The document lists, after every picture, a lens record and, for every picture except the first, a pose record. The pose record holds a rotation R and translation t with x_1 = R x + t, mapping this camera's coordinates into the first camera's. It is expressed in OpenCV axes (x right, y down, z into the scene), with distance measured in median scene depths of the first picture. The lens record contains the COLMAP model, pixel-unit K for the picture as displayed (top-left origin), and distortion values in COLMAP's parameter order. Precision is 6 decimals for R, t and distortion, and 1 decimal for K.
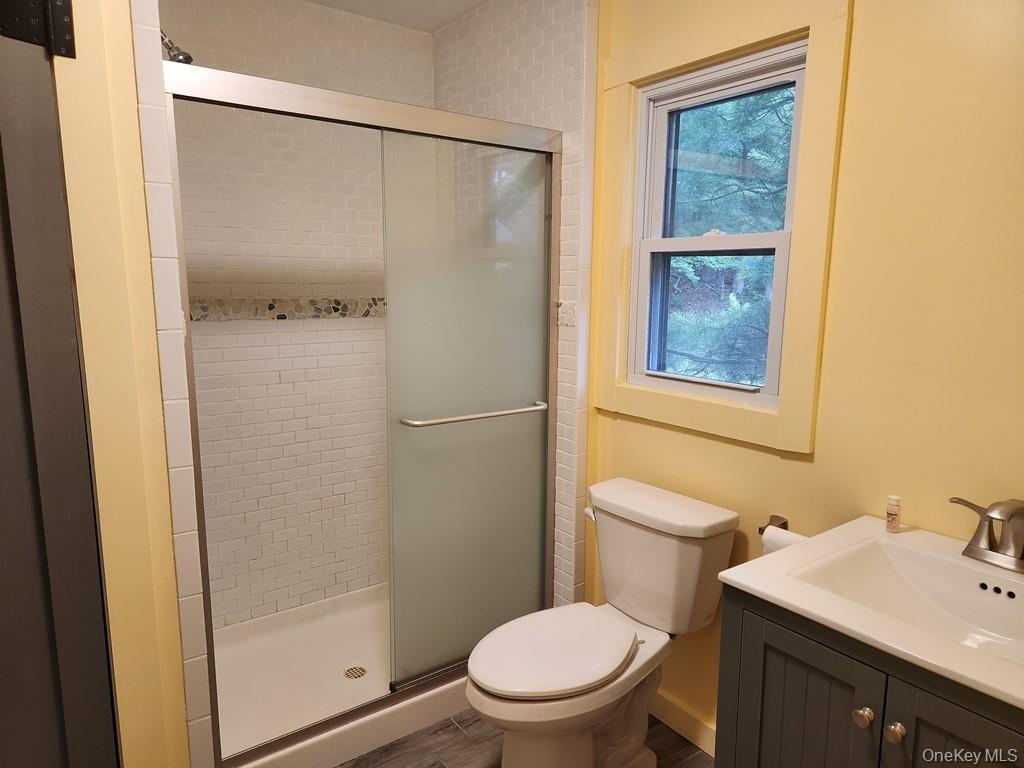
lens RADIAL K [[672.1, 0, 512.0], [0, 672.1, 384.0], [0, 0, 1]] dist [0.056483, -0.061812]
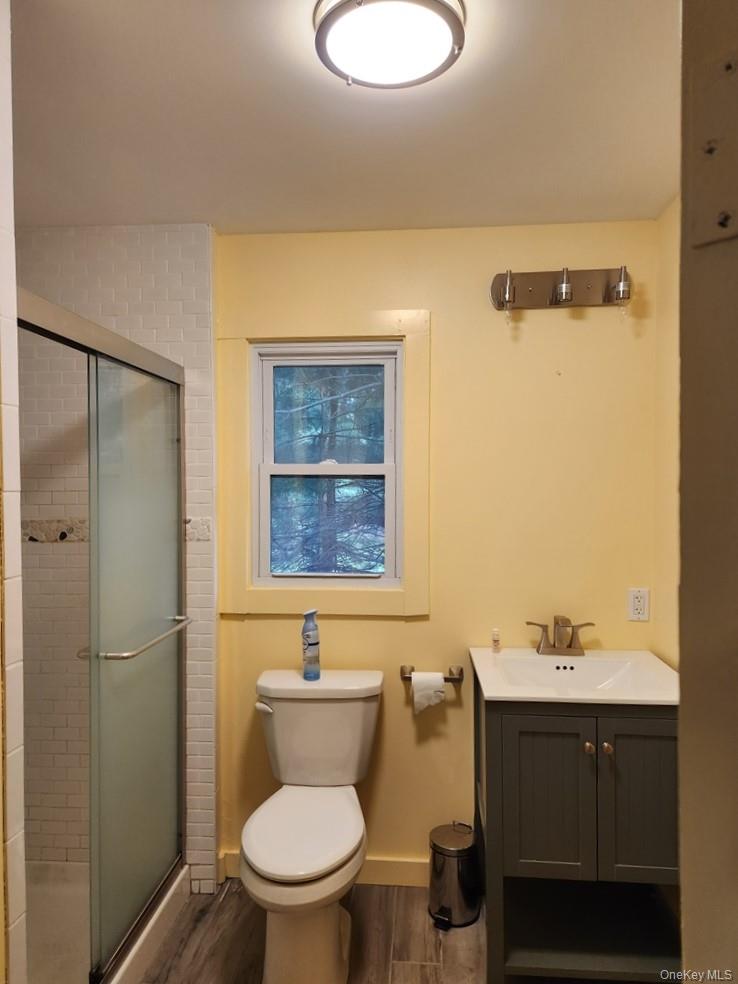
lens RADIAL K [[648.0, 0, 369.0], [0, 648.0, 492.0], [0, 0, 1]] dist [0.047089, 0.000108]
pose [[0.662826, -0.010243, 0.748704, -0.555511], [0.123375, 0.987734, -0.095711, -0.031955], [-0.738540, 0.155811, 0.655959, 0.111430]]
